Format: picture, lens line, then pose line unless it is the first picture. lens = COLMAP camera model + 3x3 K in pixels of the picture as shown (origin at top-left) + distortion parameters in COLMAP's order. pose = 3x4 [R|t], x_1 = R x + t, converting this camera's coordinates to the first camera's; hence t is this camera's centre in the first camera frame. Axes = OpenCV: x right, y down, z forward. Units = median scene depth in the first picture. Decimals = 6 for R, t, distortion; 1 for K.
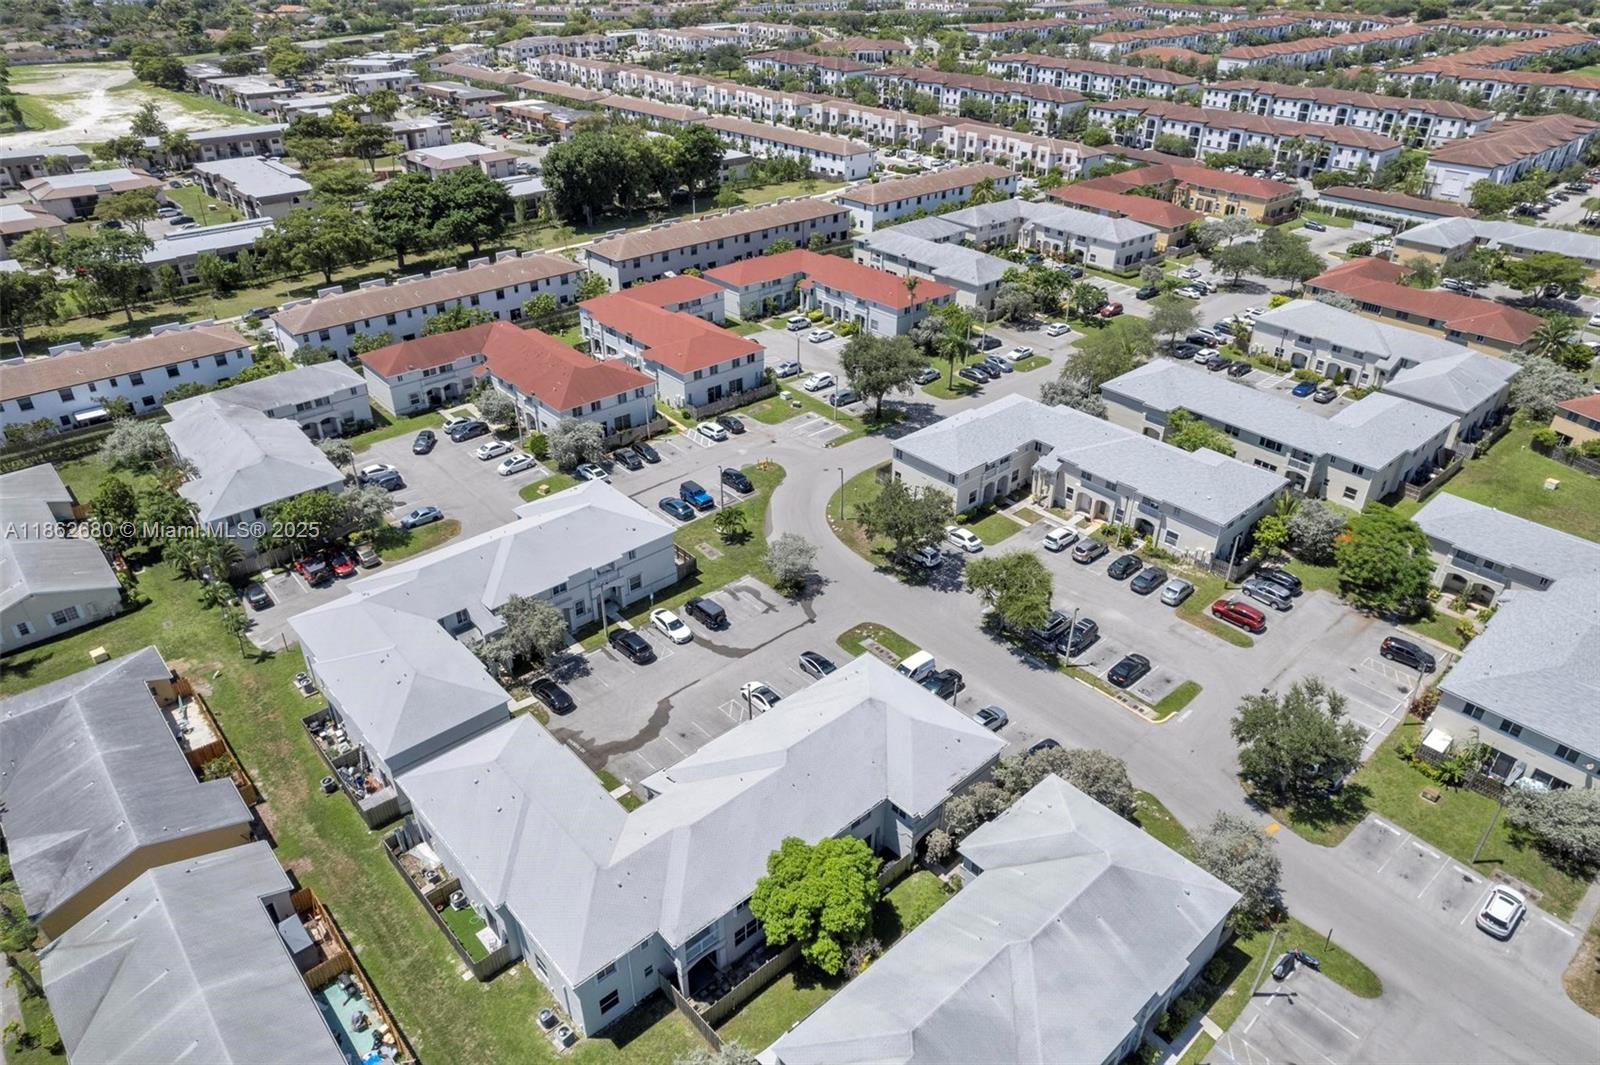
lens RADIAL K [[1020.7, 0, 802.1], [0, 1020.7, 529.0], [0, 0, 1]] dist [-0.031394, 0.015377]
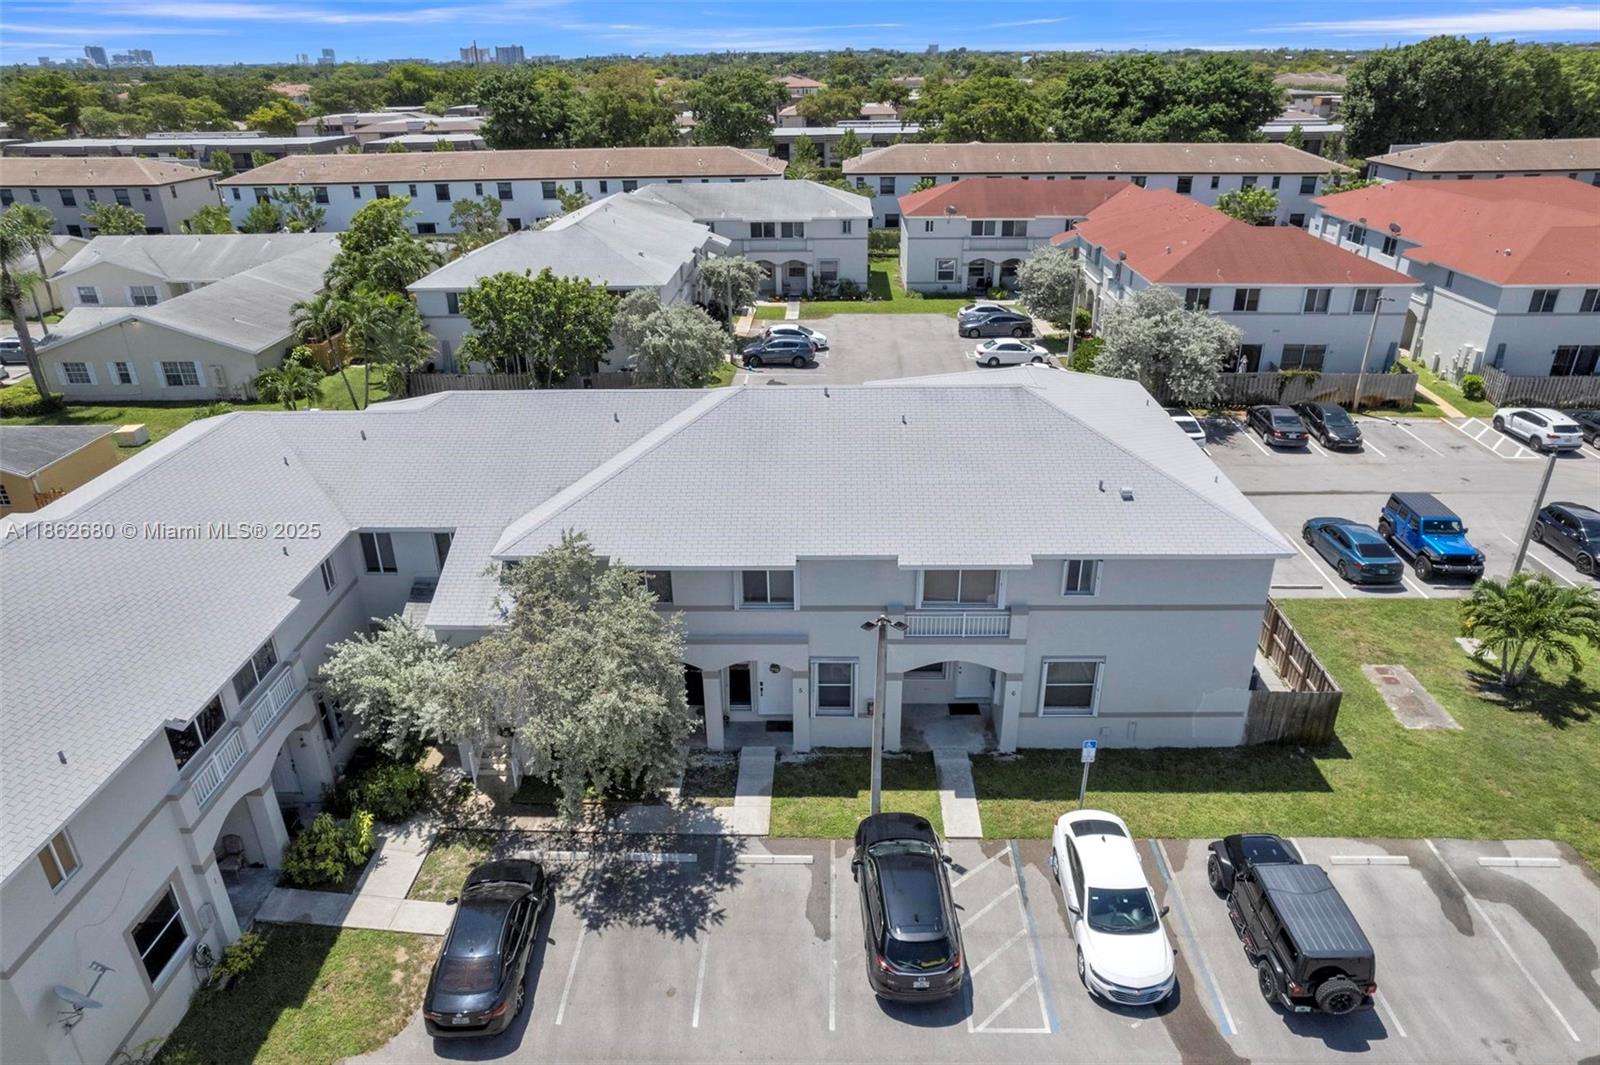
lens RADIAL K [[1020.7, 0, 803.6], [0, 1020.7, 527.4], [0, 0, 1]] dist [-0.031394, 0.015377]
pose [[0.727556, 0.278226, -0.627099, -0.043193], [-0.341188, 0.939758, 0.021100, 0.024557], [0.595192, 0.198608, 0.778654, 0.575466]]
